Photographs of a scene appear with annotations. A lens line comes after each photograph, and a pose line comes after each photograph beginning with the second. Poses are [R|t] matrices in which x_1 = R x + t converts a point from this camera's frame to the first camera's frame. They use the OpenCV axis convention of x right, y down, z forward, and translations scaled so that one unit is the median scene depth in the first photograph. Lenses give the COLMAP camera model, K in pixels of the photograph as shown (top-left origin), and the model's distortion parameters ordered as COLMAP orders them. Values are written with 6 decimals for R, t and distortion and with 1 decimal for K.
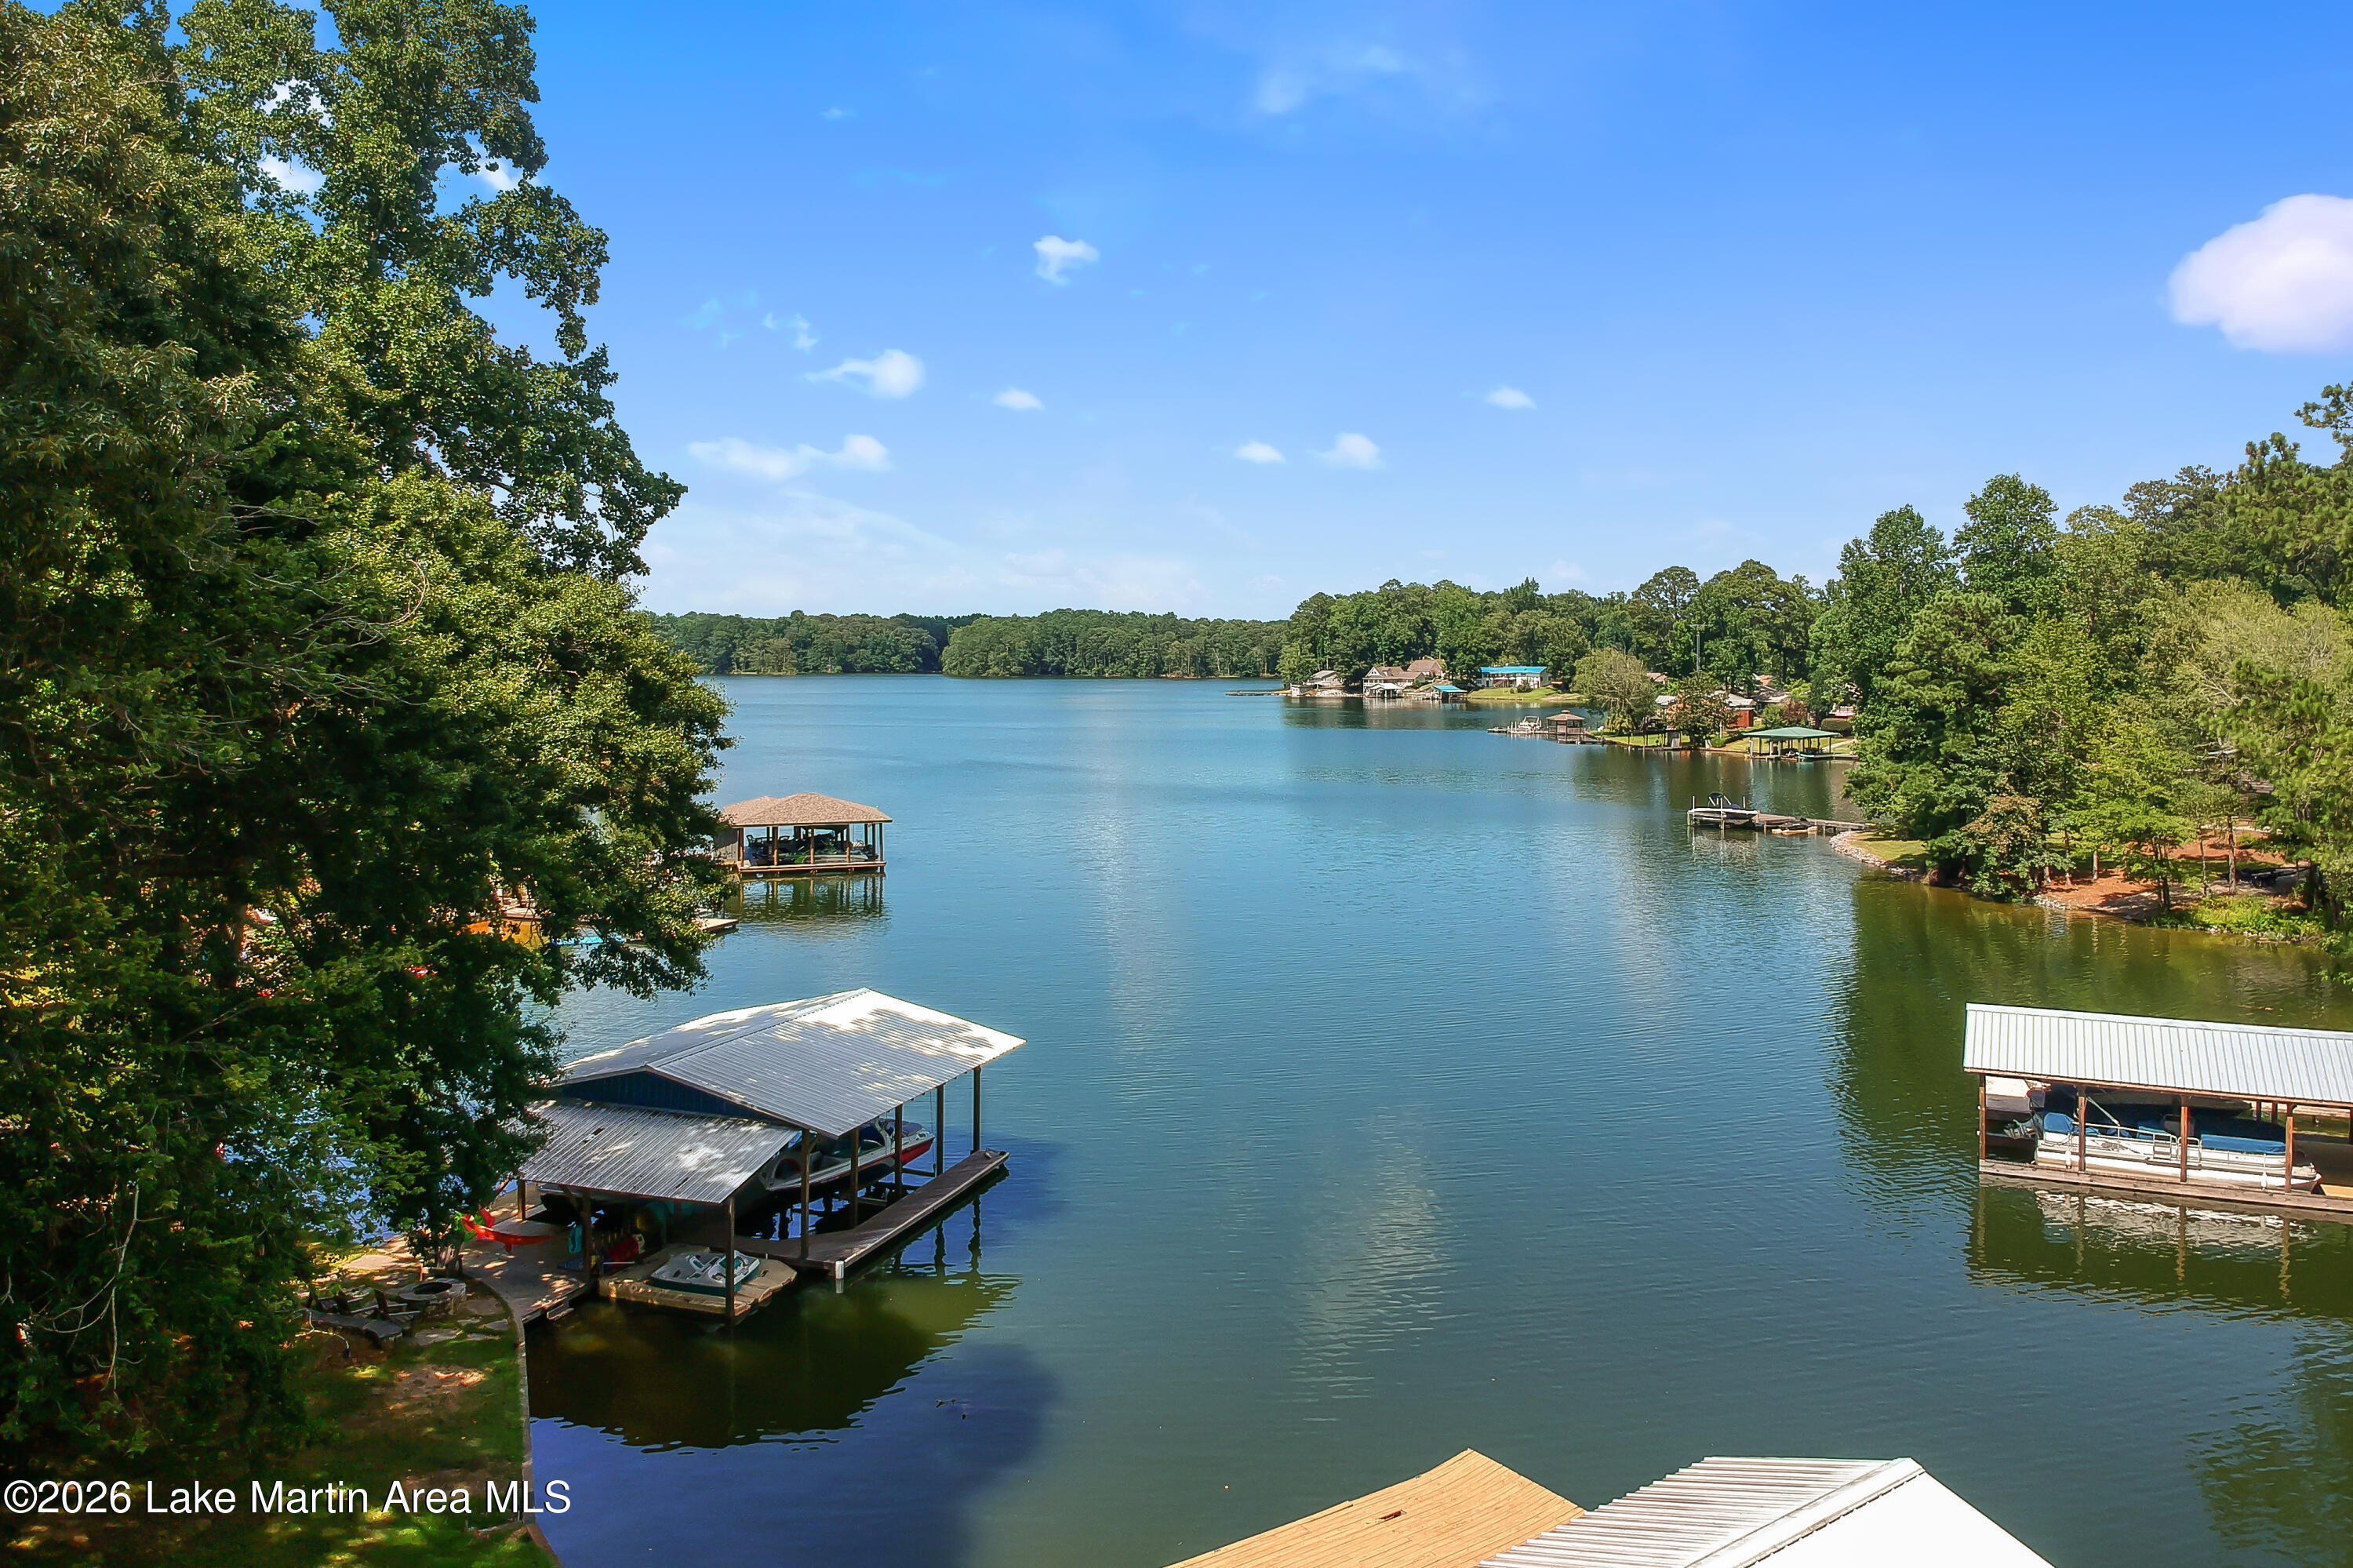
lens RADIAL K [[1914.4, 0, 1314.8], [0, 1914.4, 809.2], [0, 0, 1]] dist [0.108455, -0.184887]
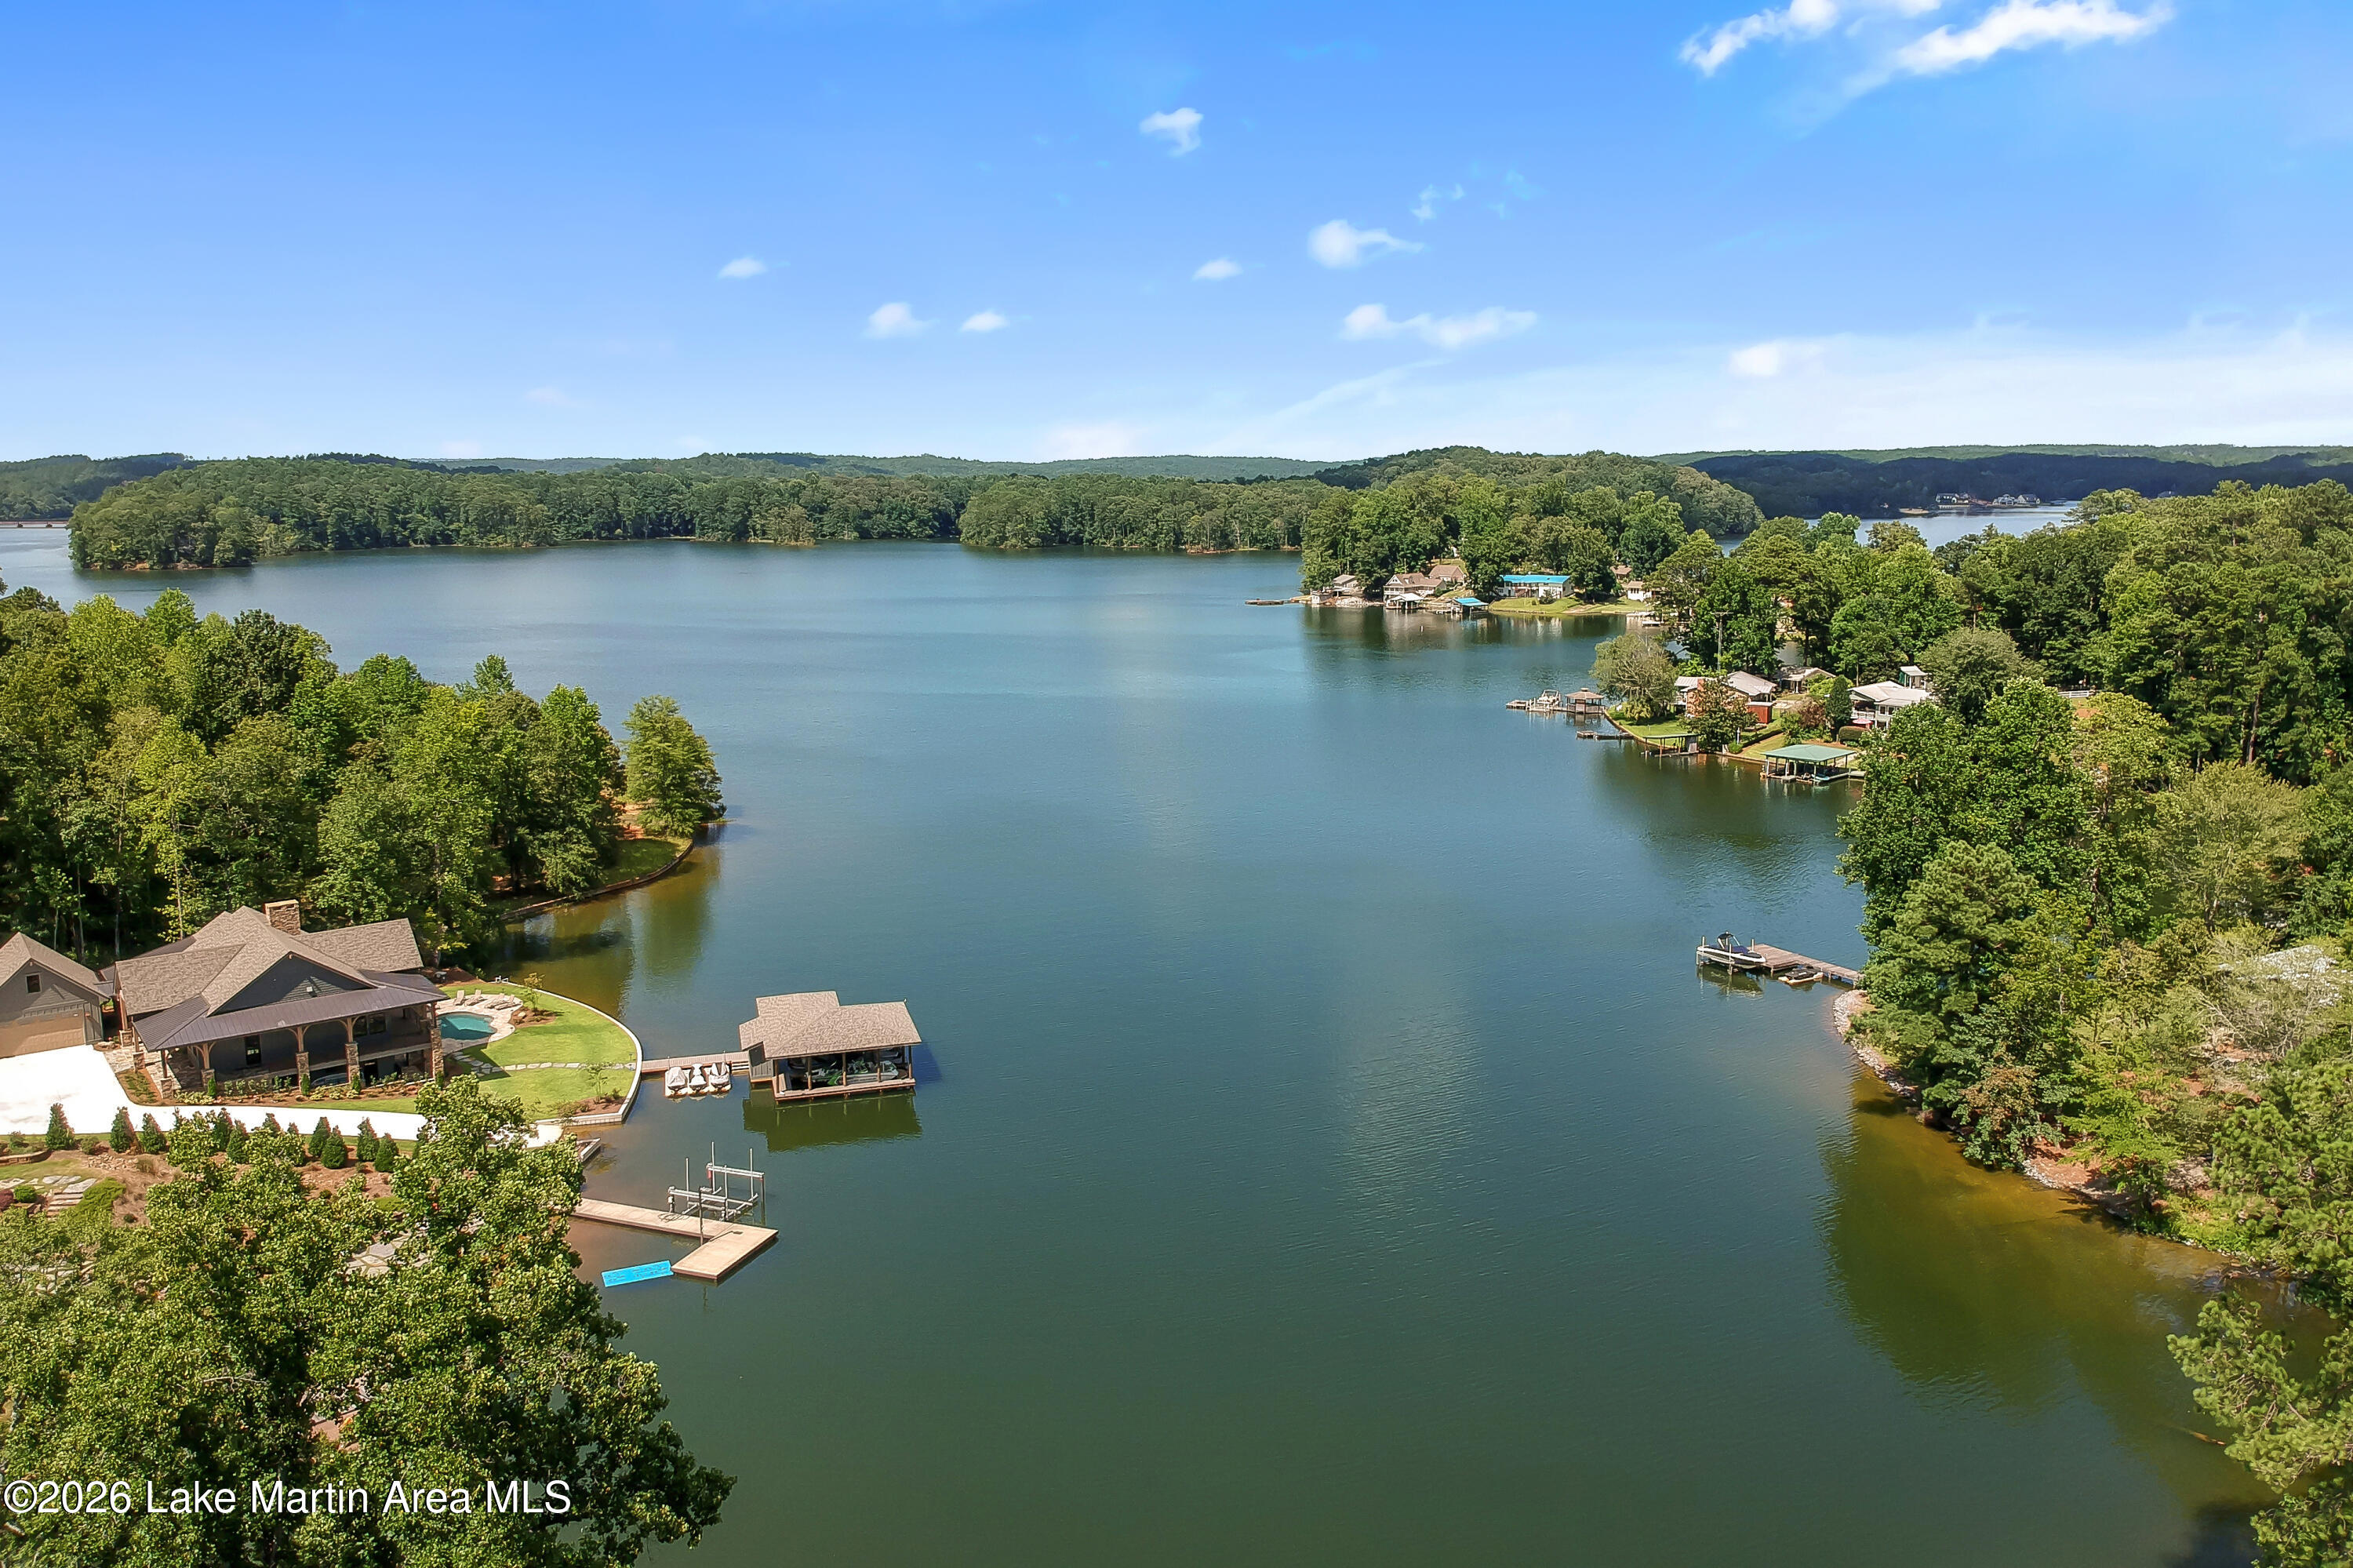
lens RADIAL K [[1914.4, 0, 1314.8], [0, 1914.4, 809.2], [0, 0, 1]] dist [0.108455, -0.184887]
pose [[0.999841, 0.015843, -0.008148, -0.000669], [-0.014364, 0.987444, 0.157315, -0.110103], [0.010538, -0.157173, 0.987515, 0.000778]]
